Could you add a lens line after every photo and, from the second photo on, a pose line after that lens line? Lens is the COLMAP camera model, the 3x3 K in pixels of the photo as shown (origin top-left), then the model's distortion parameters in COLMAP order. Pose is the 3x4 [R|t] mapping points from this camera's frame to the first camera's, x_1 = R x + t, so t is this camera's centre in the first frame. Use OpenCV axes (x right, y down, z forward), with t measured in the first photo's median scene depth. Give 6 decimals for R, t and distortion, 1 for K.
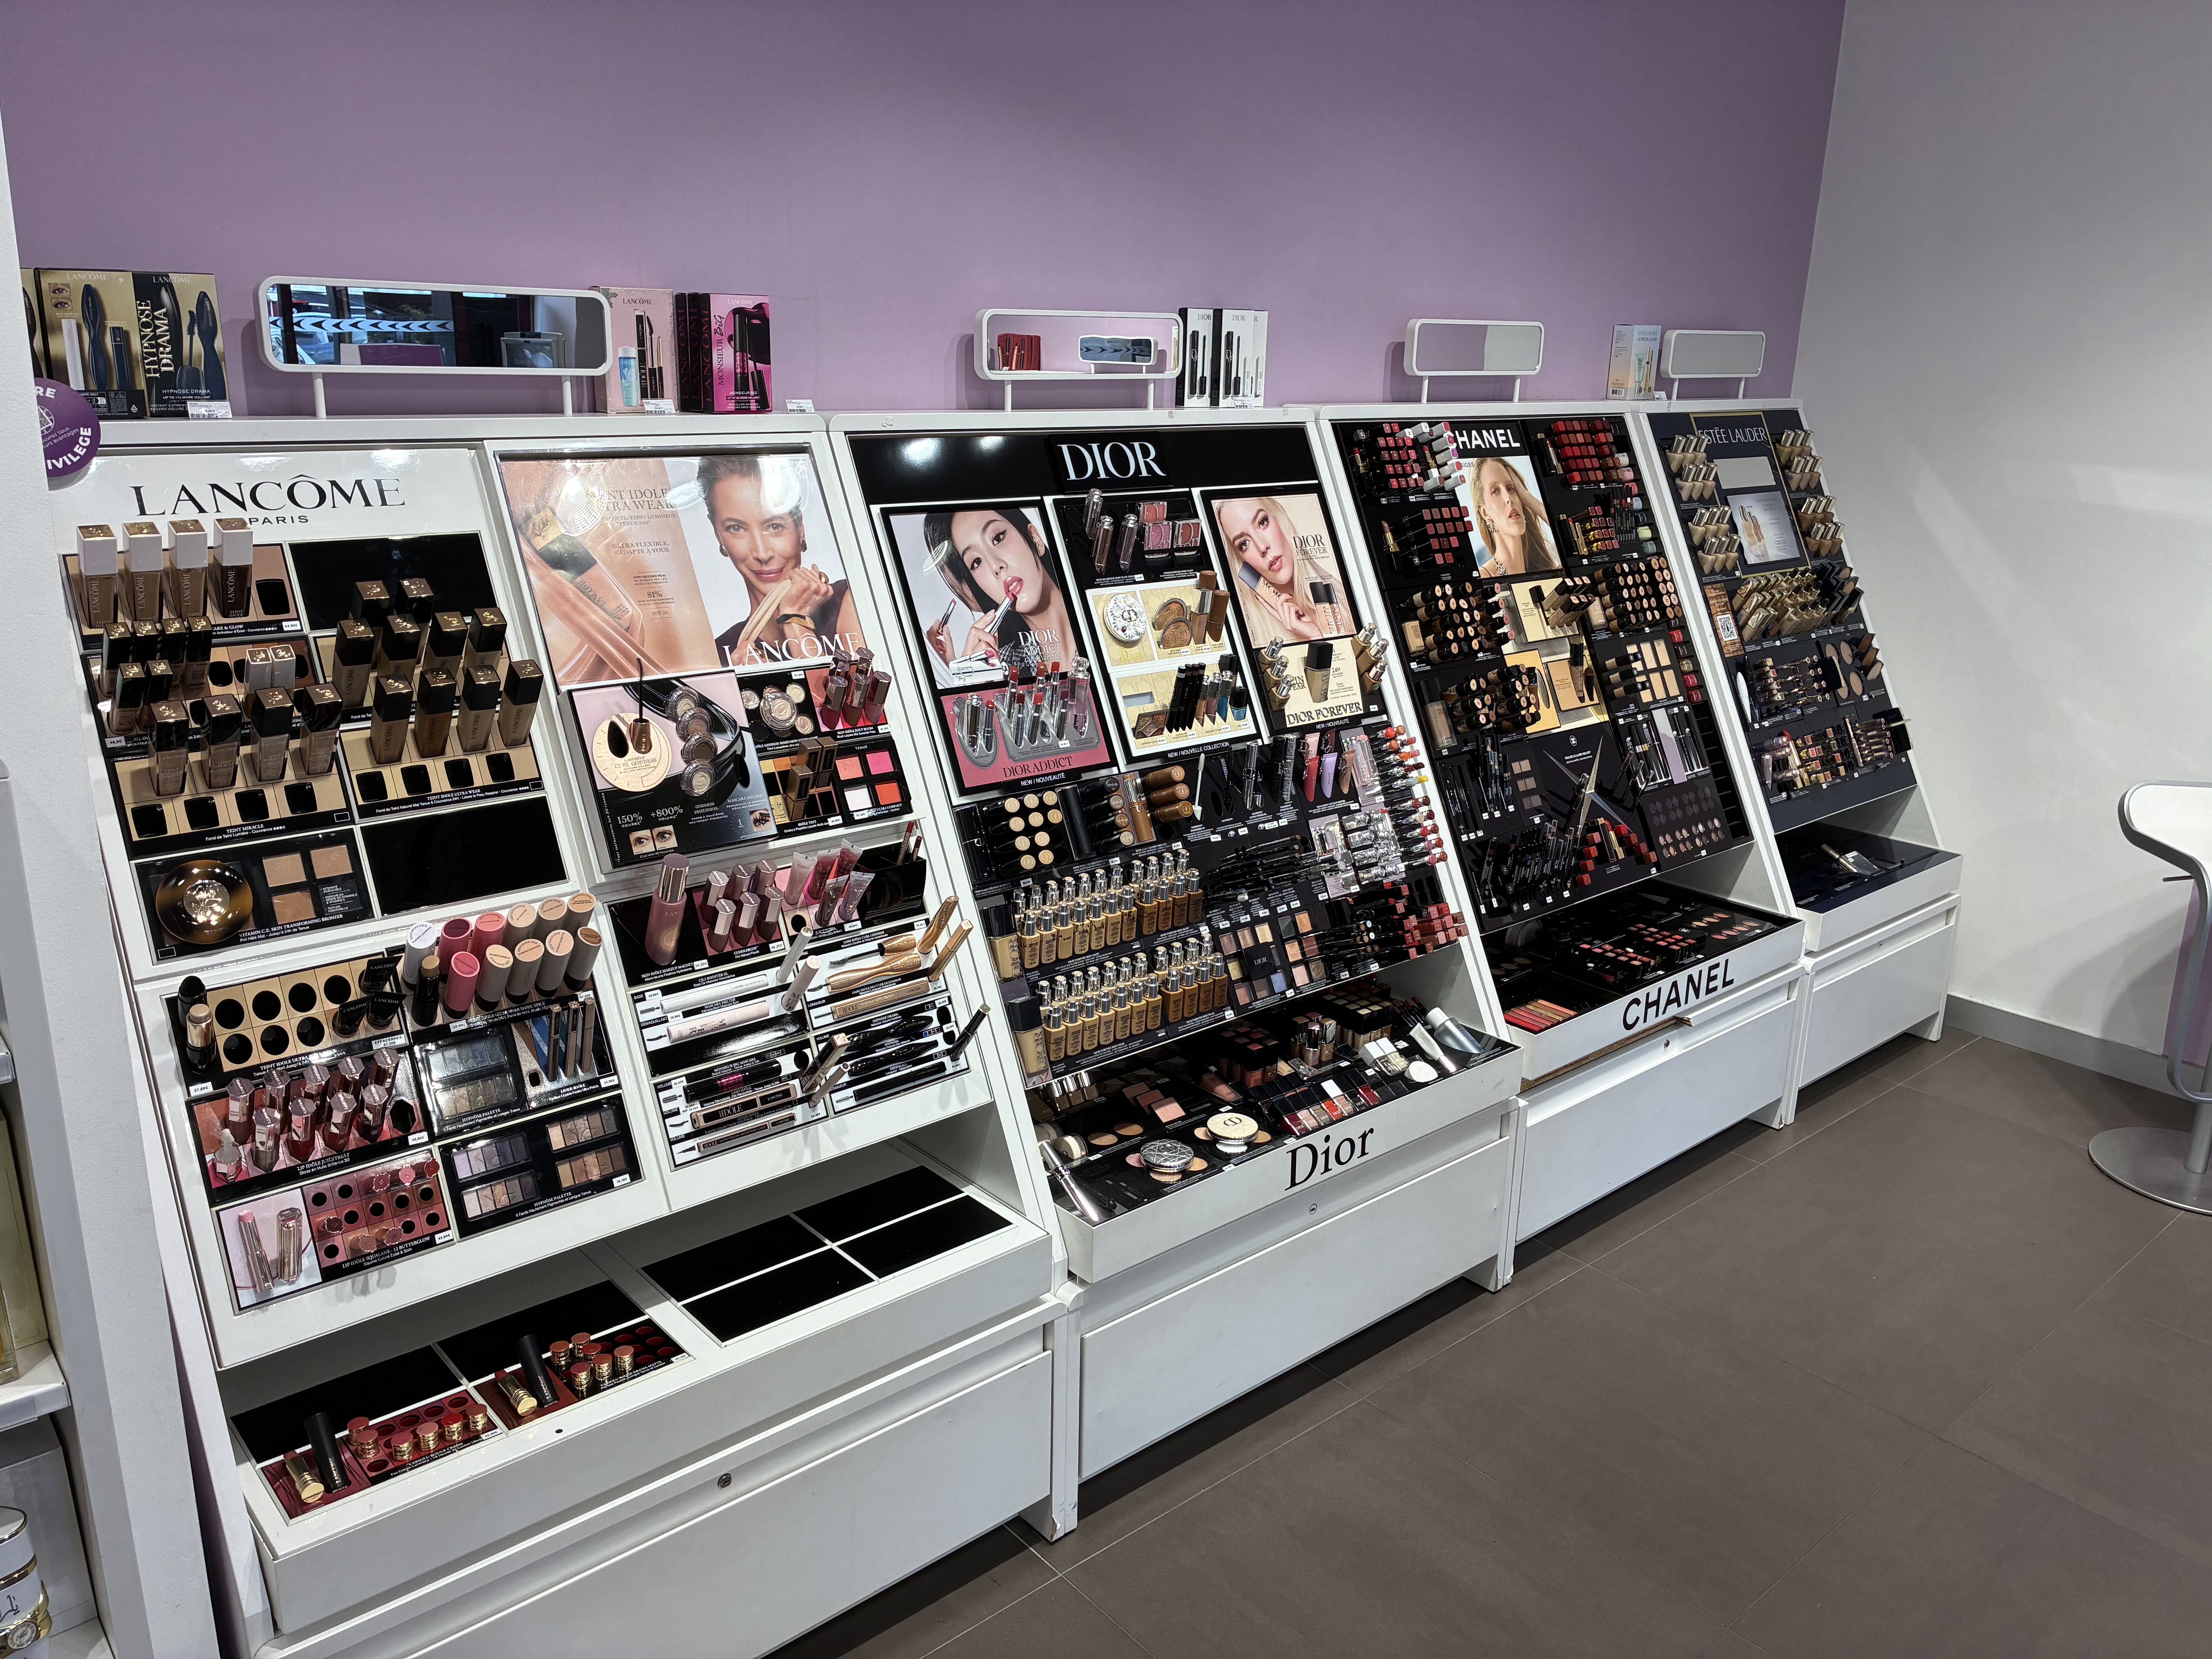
lens RADIAL K [[1644.4, 0, 1106.0], [0, 1644.4, 829.5], [0, 0, 1]] dist [0.034782, -0.040322]
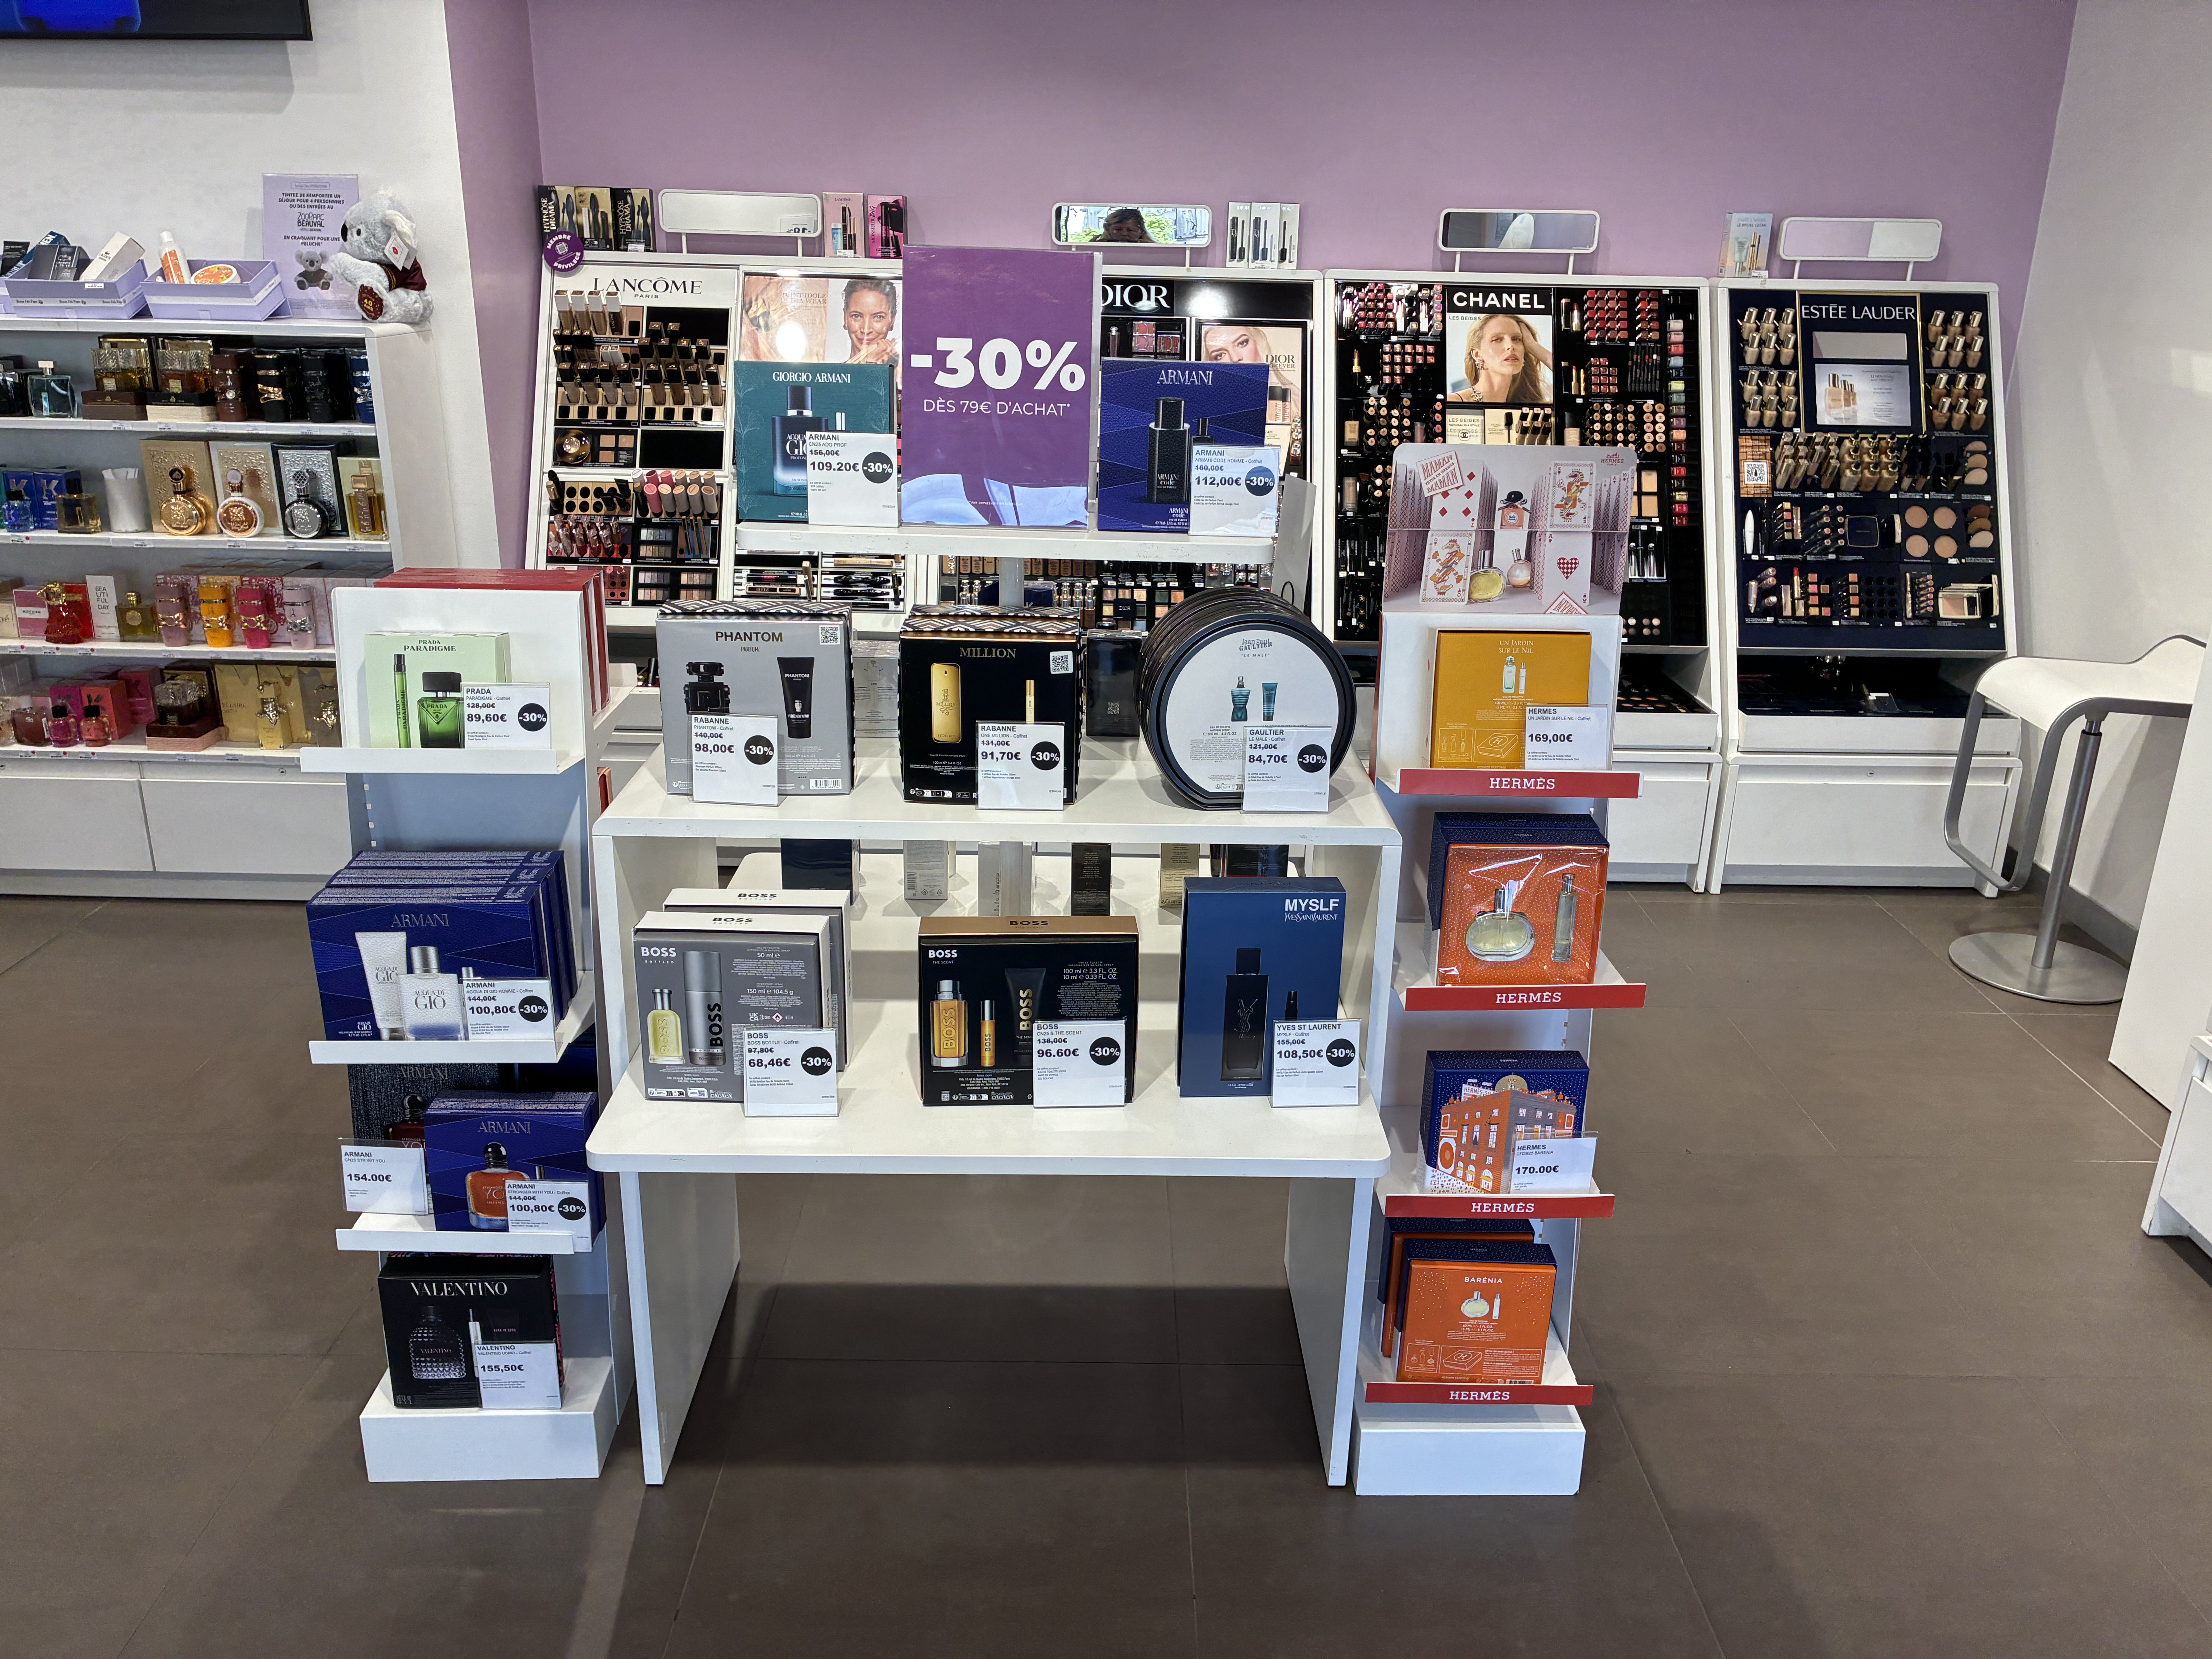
lens RADIAL K [[1644.4, 0, 1106.0], [0, 1644.4, 829.5], [0, 0, 1]] dist [0.034782, -0.040322]
pose [[0.767919, 0.213632, -0.603872, 1.392922], [-0.189583, 0.976309, 0.104305, 0.160868], [0.611848, 0.034386, 0.790227, -0.368884]]
